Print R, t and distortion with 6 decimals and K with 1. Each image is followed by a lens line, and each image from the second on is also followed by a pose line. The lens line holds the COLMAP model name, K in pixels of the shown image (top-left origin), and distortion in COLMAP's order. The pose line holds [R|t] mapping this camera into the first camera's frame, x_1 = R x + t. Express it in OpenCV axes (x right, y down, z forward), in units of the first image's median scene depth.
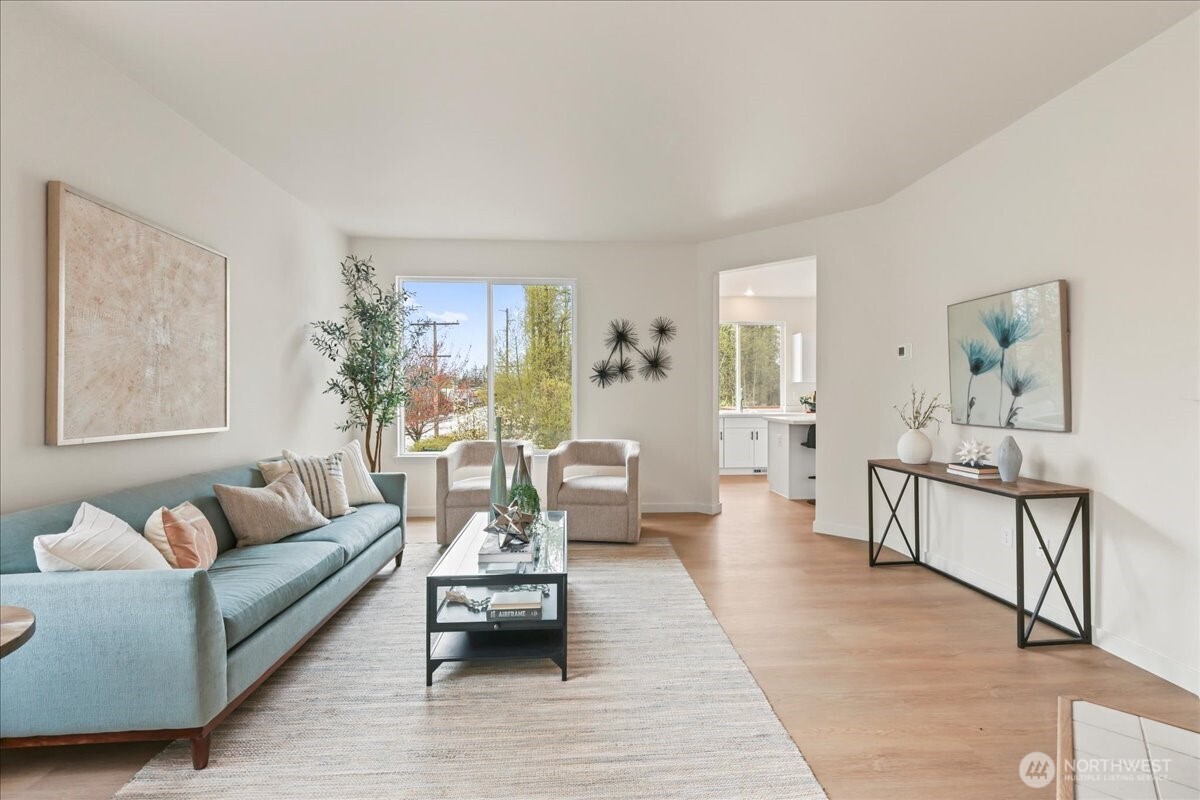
lens RADIAL K [[527.4, 0, 603.2], [0, 527.4, 396.7], [0, 0, 1]] dist [0.001672, -0.000232]
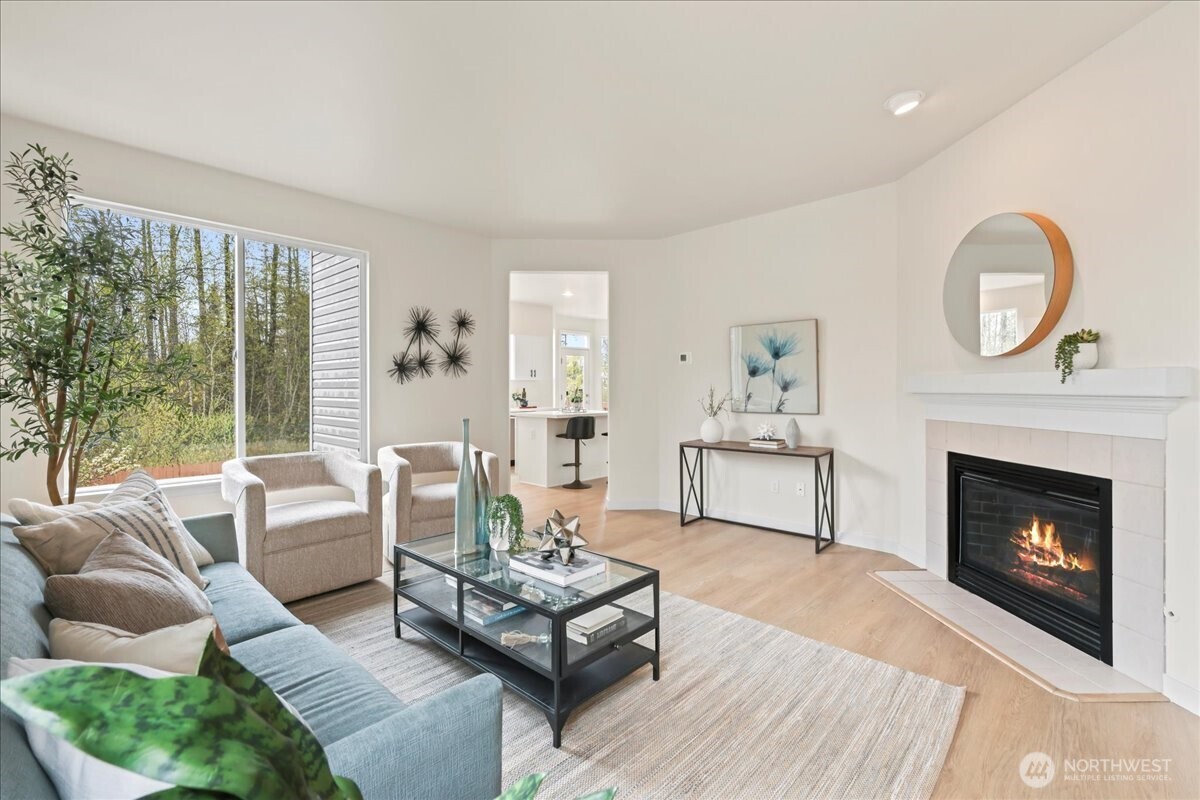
lens RADIAL K [[527.4, 0, 607.5], [0, 527.4, 382.7], [0, 0, 1]] dist [0.001672, -0.000232]
pose [[0.720377, 0.010183, 0.693508, -0.568213], [0.005125, 0.999787, -0.020003, 0.000122], [-0.693564, 0.017964, 0.720171, 0.234032]]
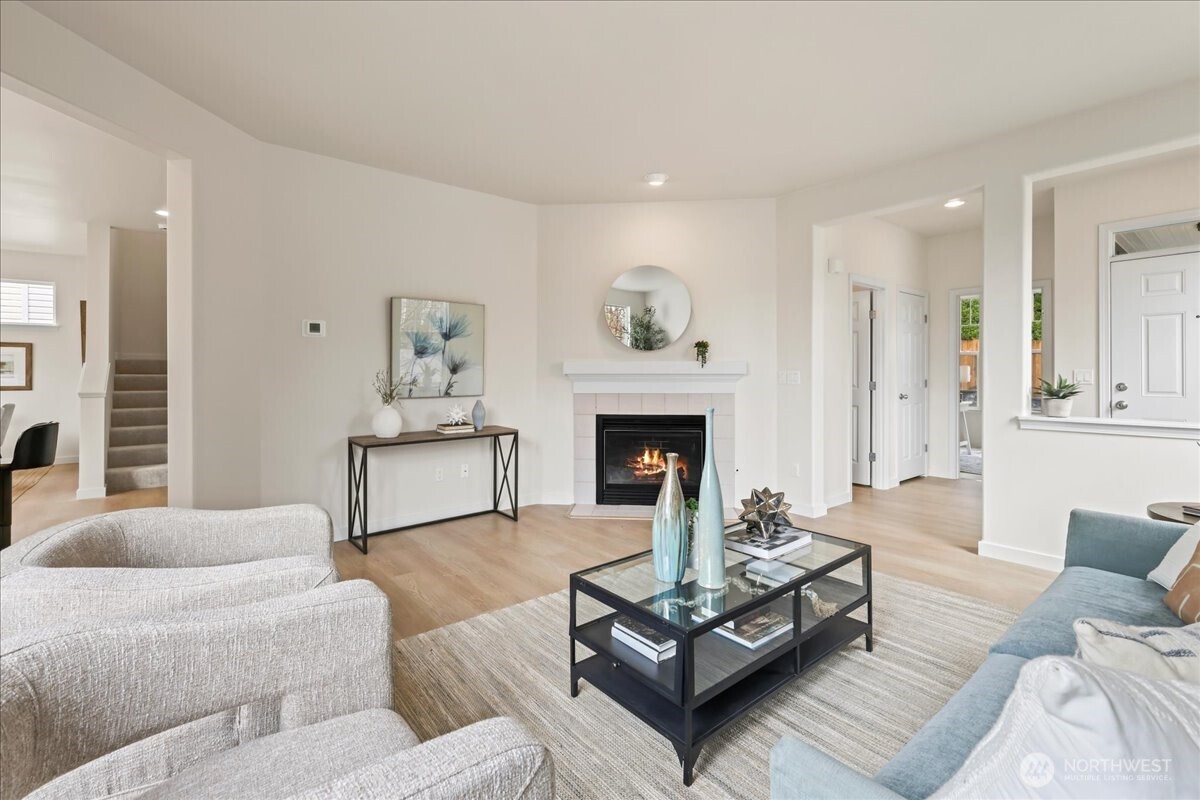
lens RADIAL K [[527.4, 0, 597.6], [0, 527.4, 371.2], [0, 0, 1]] dist [0.001672, -0.000232]
pose [[-0.570741, 0.007400, 0.821097, -0.586397], [0.009474, 0.999952, -0.002426, -0.002294], [-0.821075, 0.006395, -0.570784, 1.353842]]
